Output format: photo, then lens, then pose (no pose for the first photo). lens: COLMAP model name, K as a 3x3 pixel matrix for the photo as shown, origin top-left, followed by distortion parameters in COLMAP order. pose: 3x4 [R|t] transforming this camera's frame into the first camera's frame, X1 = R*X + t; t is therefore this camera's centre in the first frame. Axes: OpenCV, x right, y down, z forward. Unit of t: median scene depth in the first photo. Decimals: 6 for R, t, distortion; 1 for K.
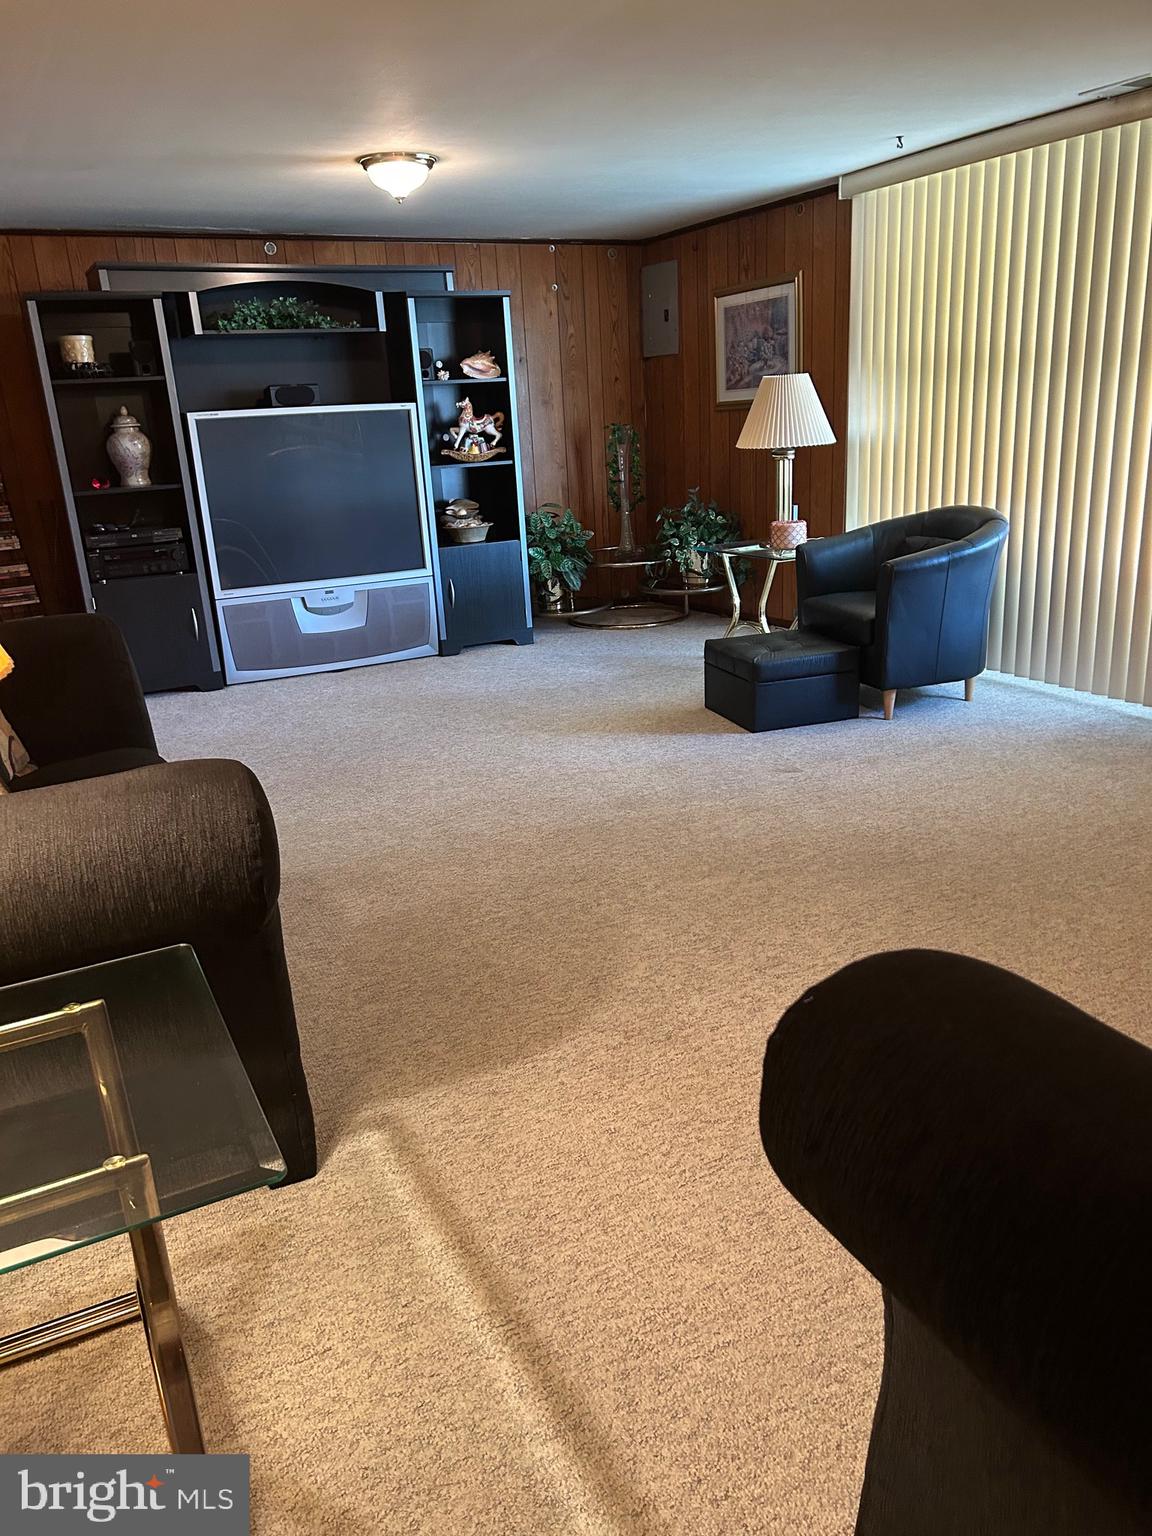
lens RADIAL K [[1156.0, 0, 575.5], [0, 1156.0, 773.4], [0, 0, 1]] dist [0.040031, -0.040312]
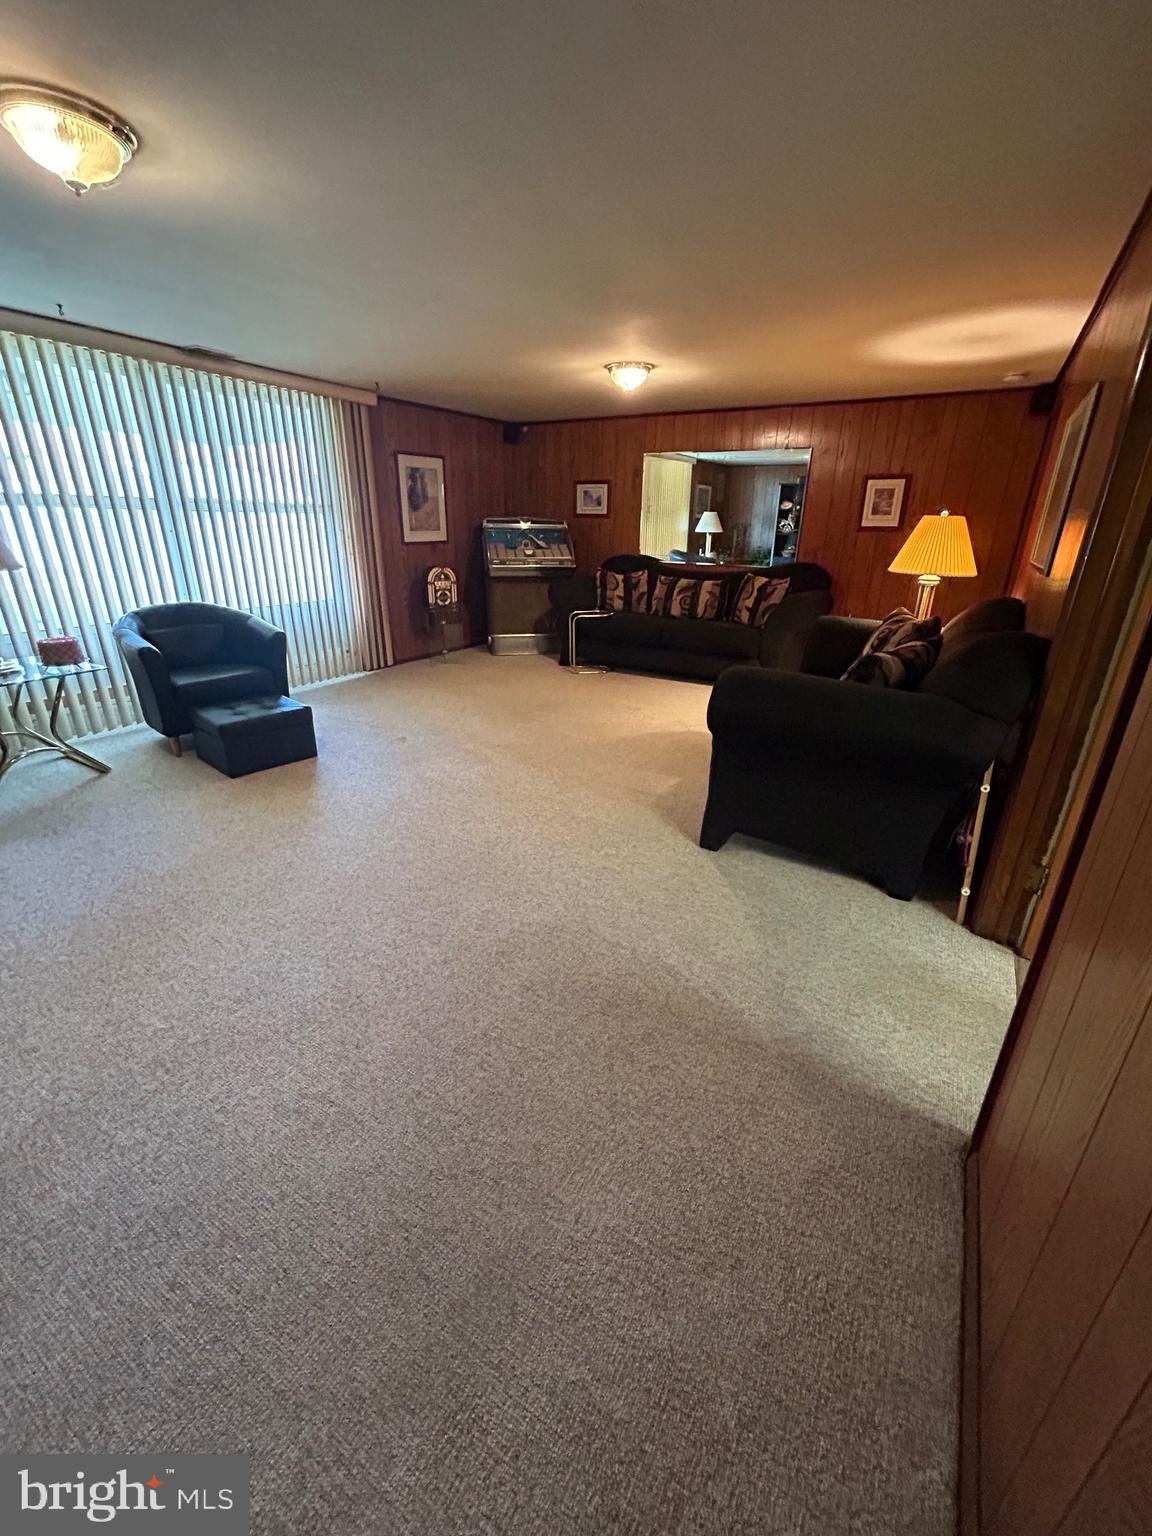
lens RADIAL K [[621.8, 0, 578.6], [0, 621.8, 765.2], [0, 0, 1]] dist [-0.008282, 0.001109]
pose [[-0.526516, -0.271789, 0.805551, -0.548951], [0.269443, 0.845331, 0.461321, -0.250178], [-0.806338, 0.459943, -0.371849, 0.870600]]
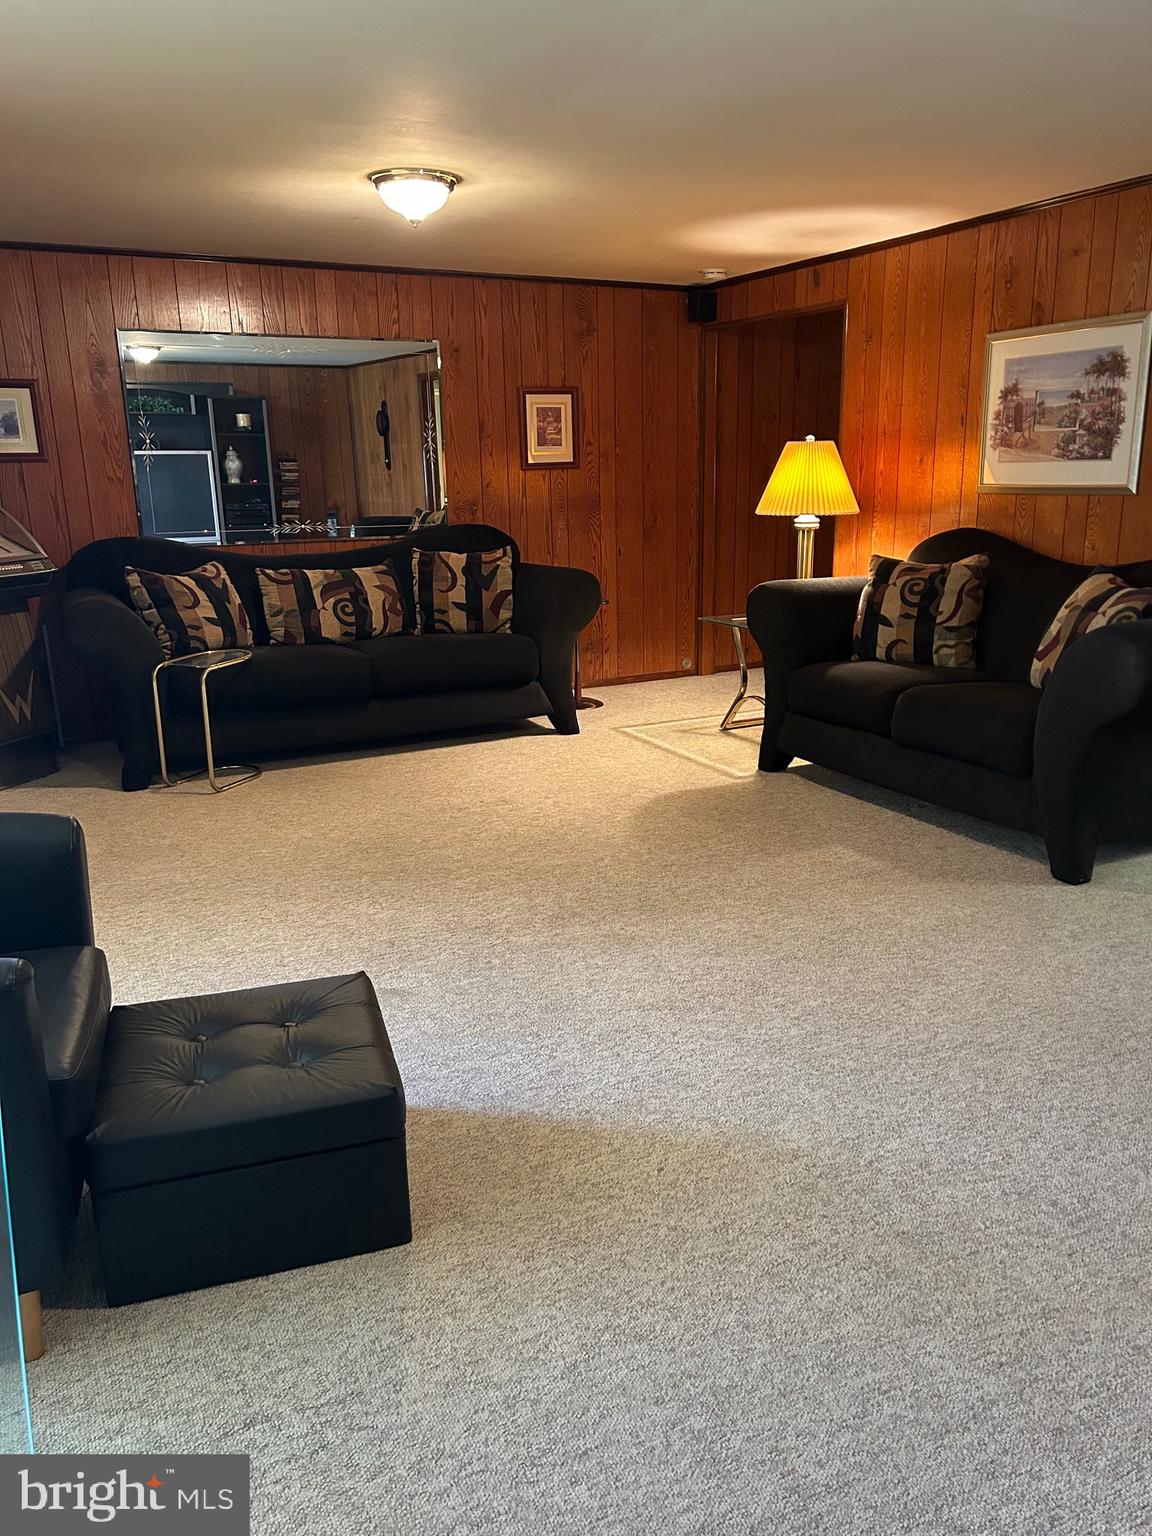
lens RADIAL K [[1156.0, 0, 587.8], [0, 1156.0, 773.7], [0, 0, 1]] dist [0.040031, -0.040312]
pose [[-0.997654, 0.066354, 0.016831, 0.034406], [0.064930, 0.839335, 0.539723, -0.368199], [0.021686, 0.539549, -0.841675, 1.151868]]
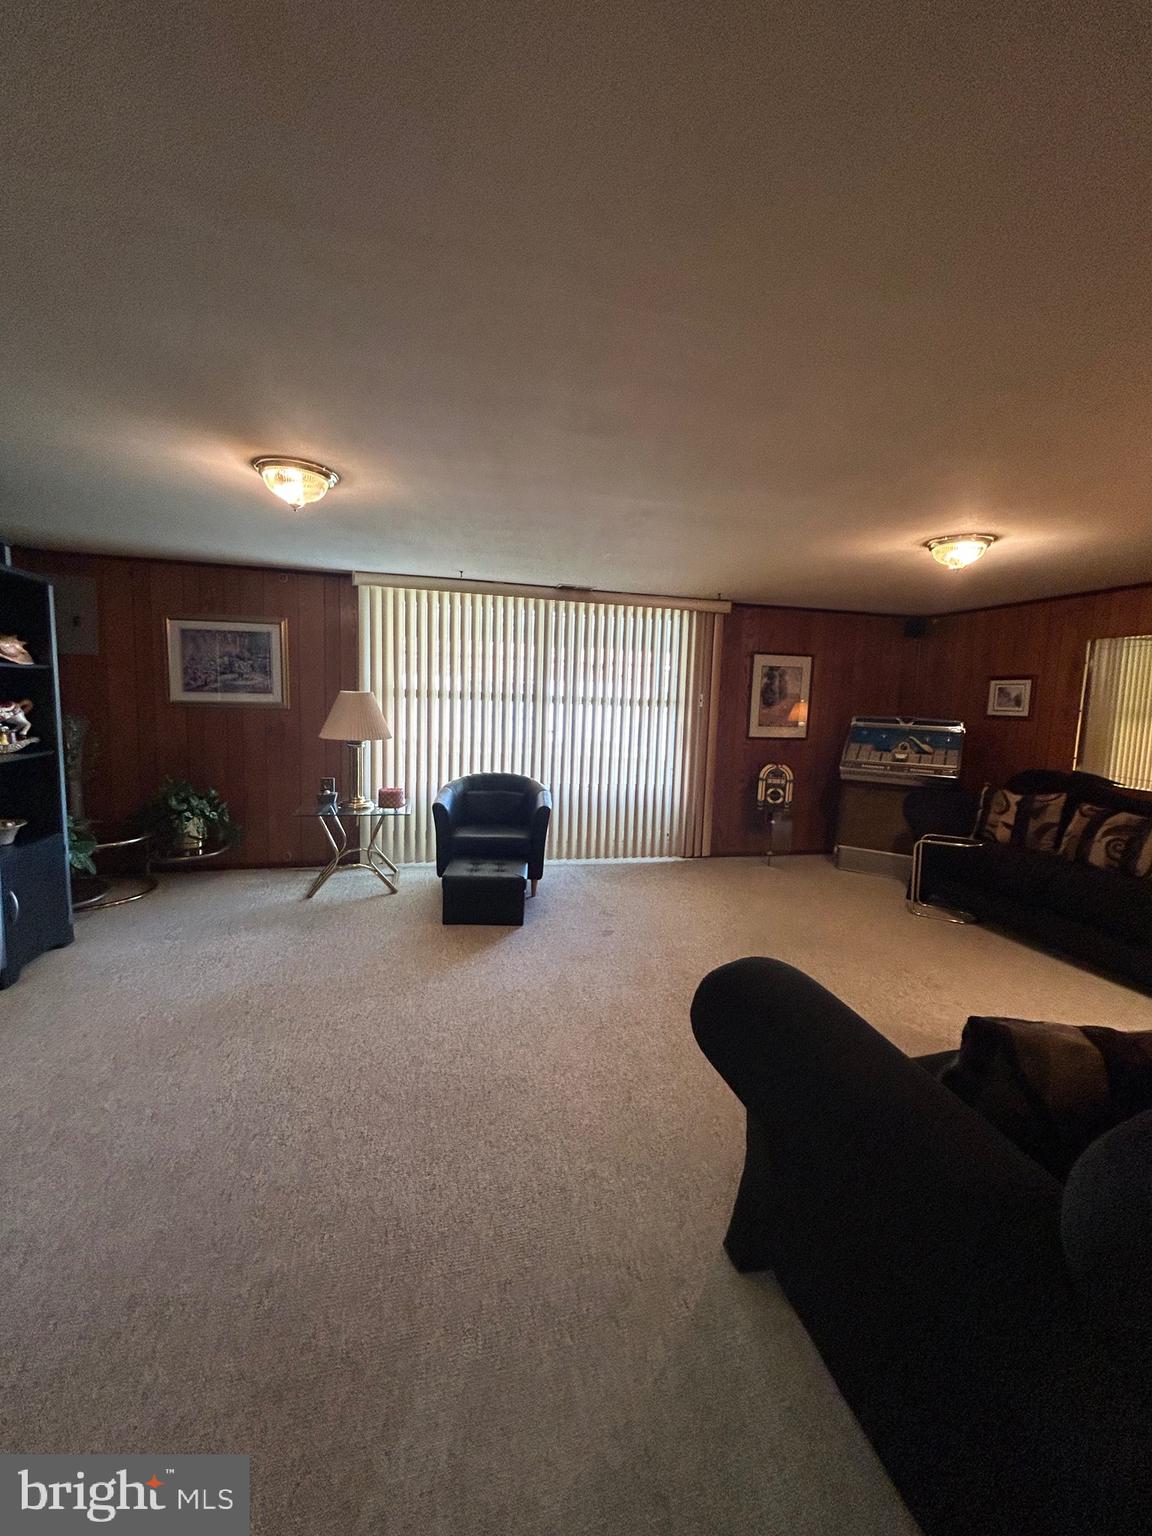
lens RADIAL K [[621.8, 0, 580.8], [0, 621.8, 763.0], [0, 0, 1]] dist [-0.008282, 0.001109]
pose [[0.234815, -0.040766, 0.971185, -0.508643], [0.248952, 0.968318, -0.019546, -0.173010], [-0.939619, 0.246369, 0.237524, 0.579803]]
